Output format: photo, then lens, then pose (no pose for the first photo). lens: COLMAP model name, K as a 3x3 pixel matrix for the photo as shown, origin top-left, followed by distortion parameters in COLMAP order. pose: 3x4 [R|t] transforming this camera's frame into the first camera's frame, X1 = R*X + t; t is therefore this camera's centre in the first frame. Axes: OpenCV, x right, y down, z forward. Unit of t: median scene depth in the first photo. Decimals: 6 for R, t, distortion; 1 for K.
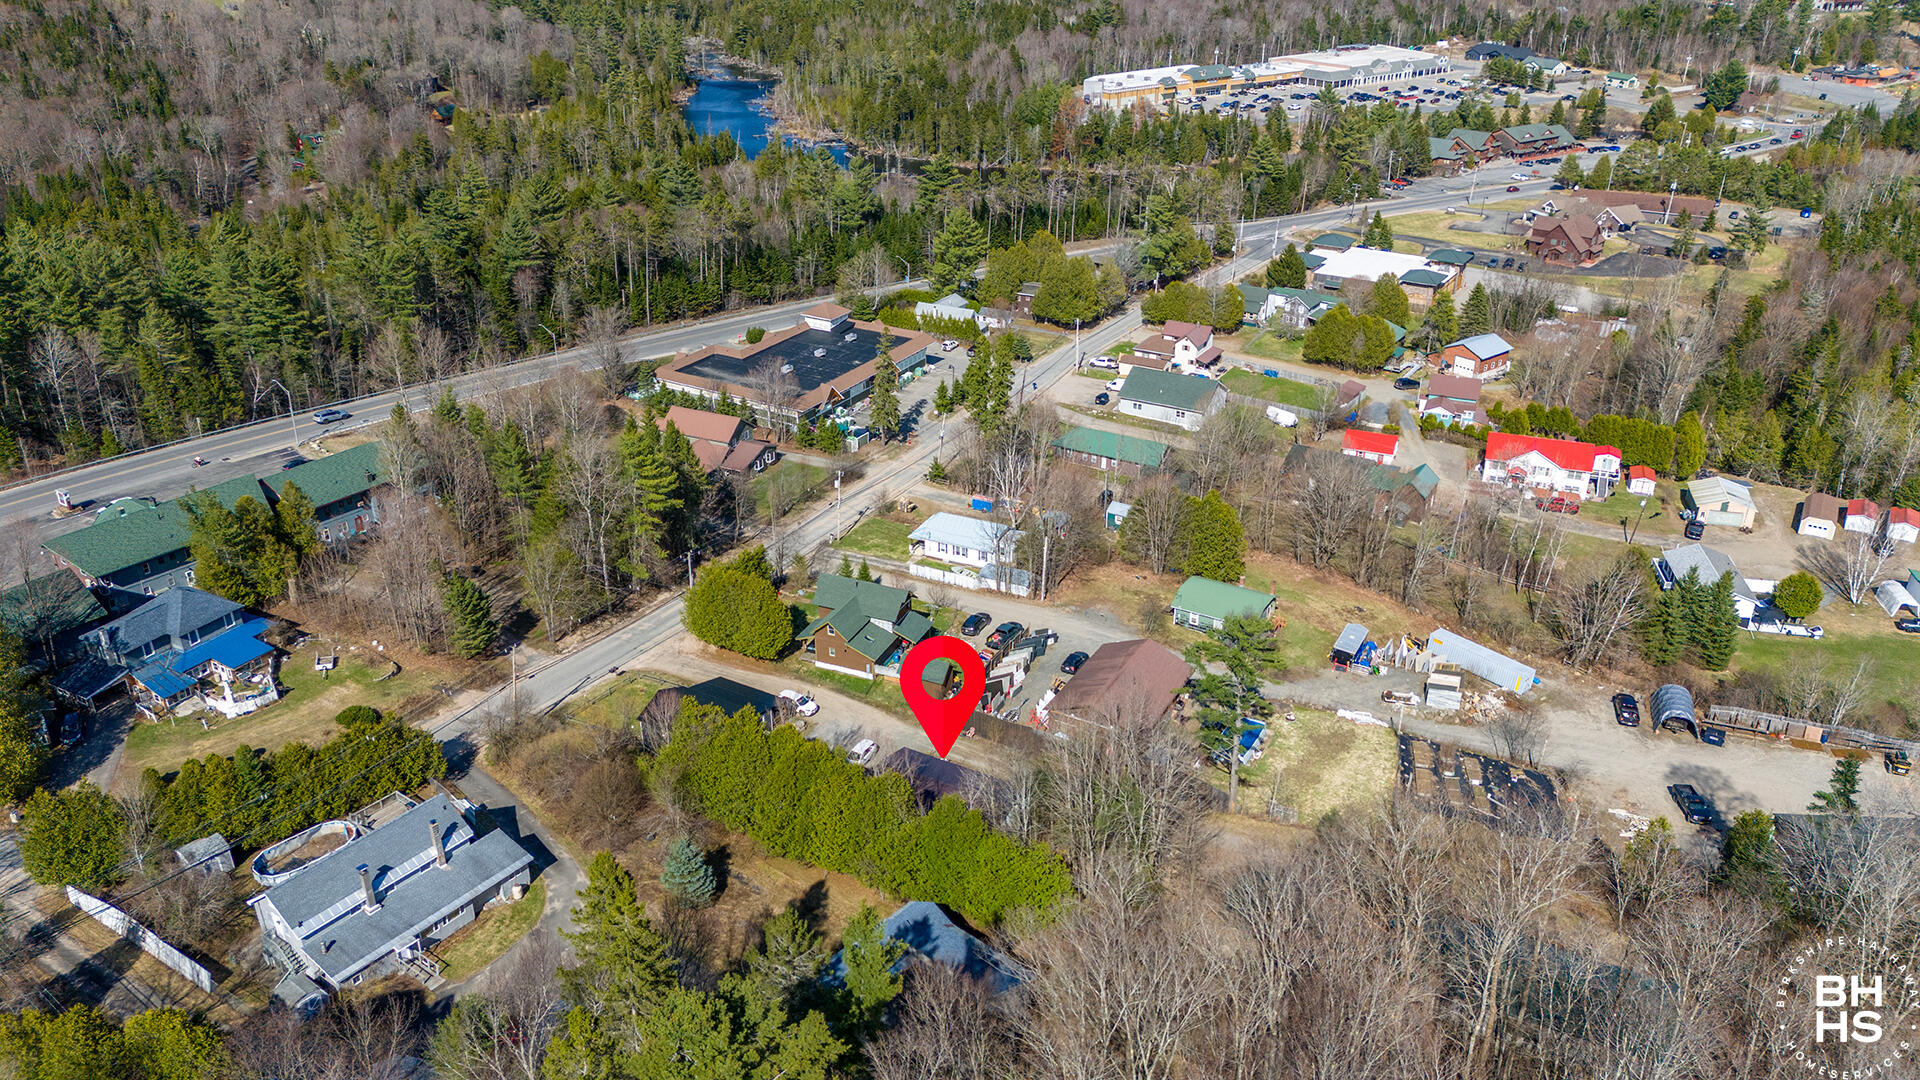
lens RADIAL K [[1400.9, 0, 954.6], [0, 1400.9, 566.2], [0, 0, 1]] dist [0.066460, -0.049713]
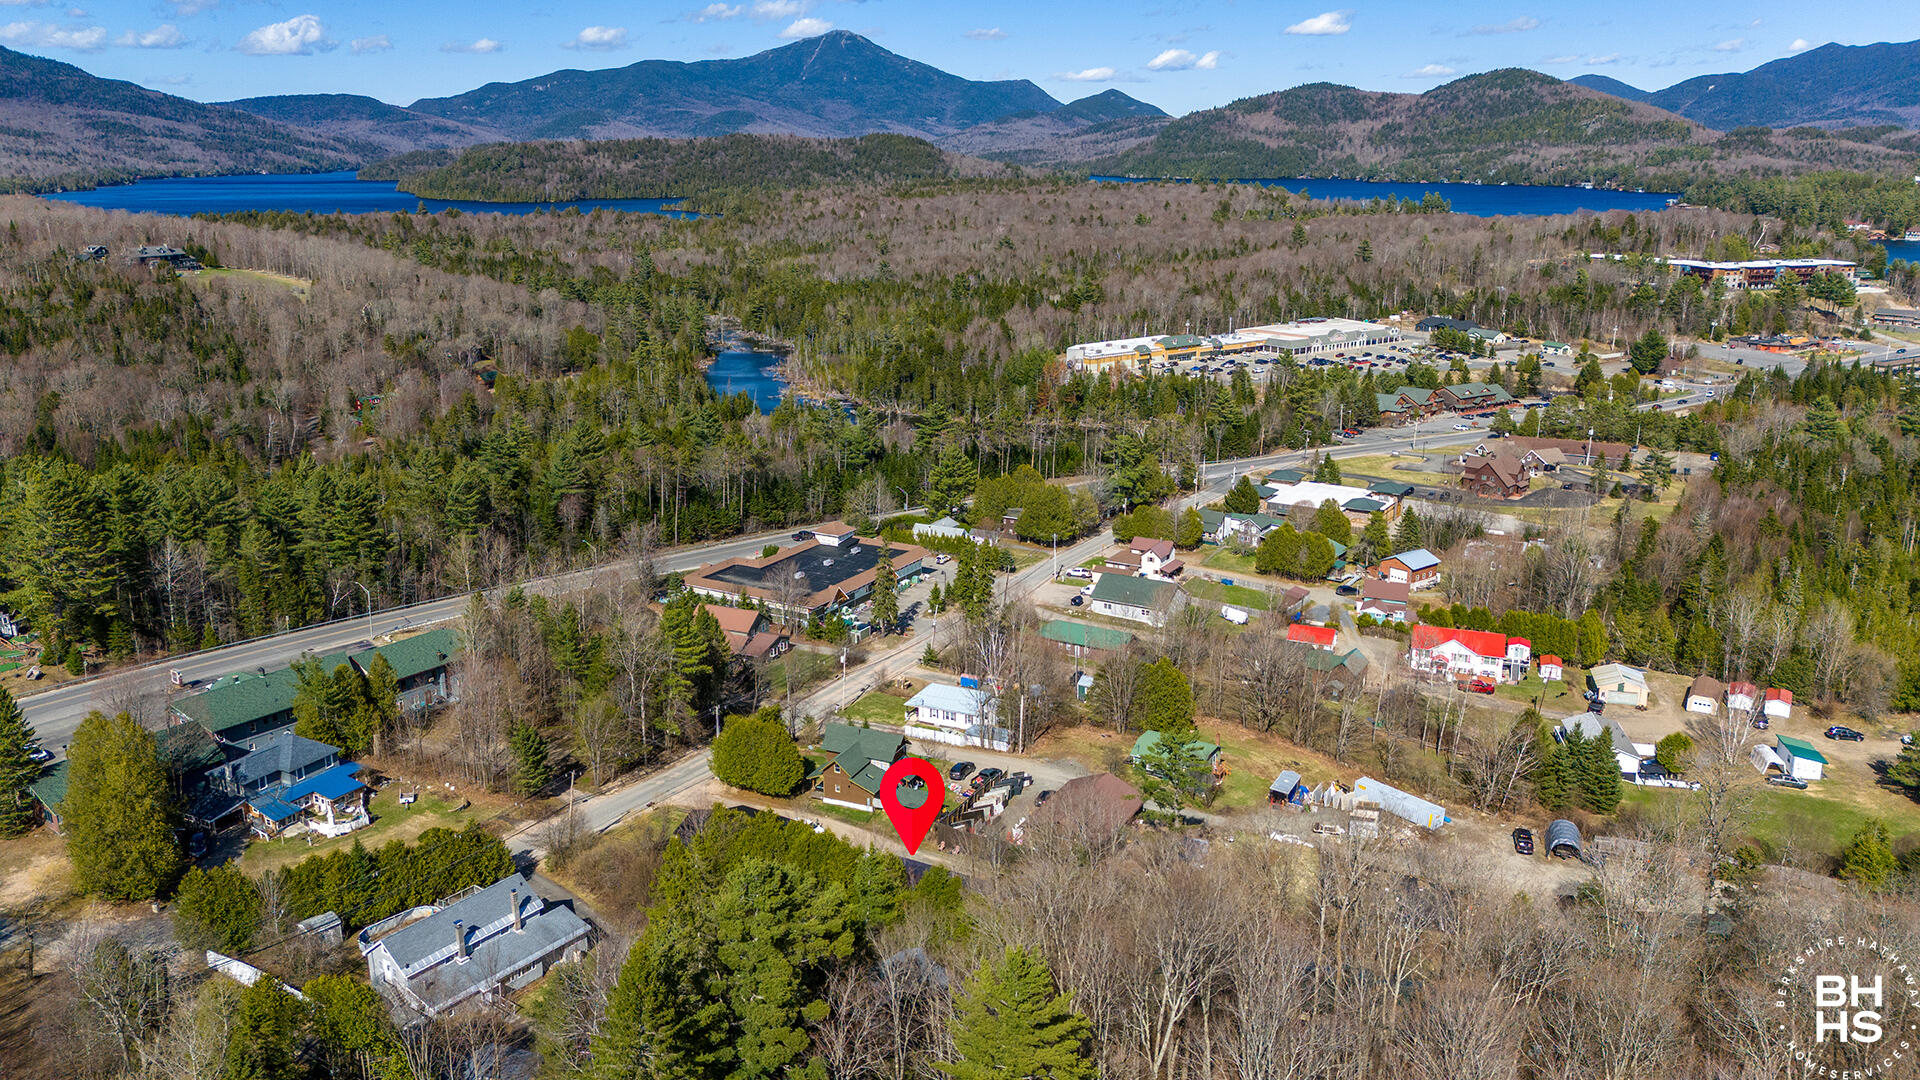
lens RADIAL K [[1400.9, 0, 954.6], [0, 1400.9, 566.2], [0, 0, 1]] dist [0.066460, -0.049713]
pose [[0.999993, -0.003824, 0.000023, 0.006429], [0.003764, 0.983051, -0.183293, 0.058044], [0.000679, 0.183291, 0.983058, -0.113992]]
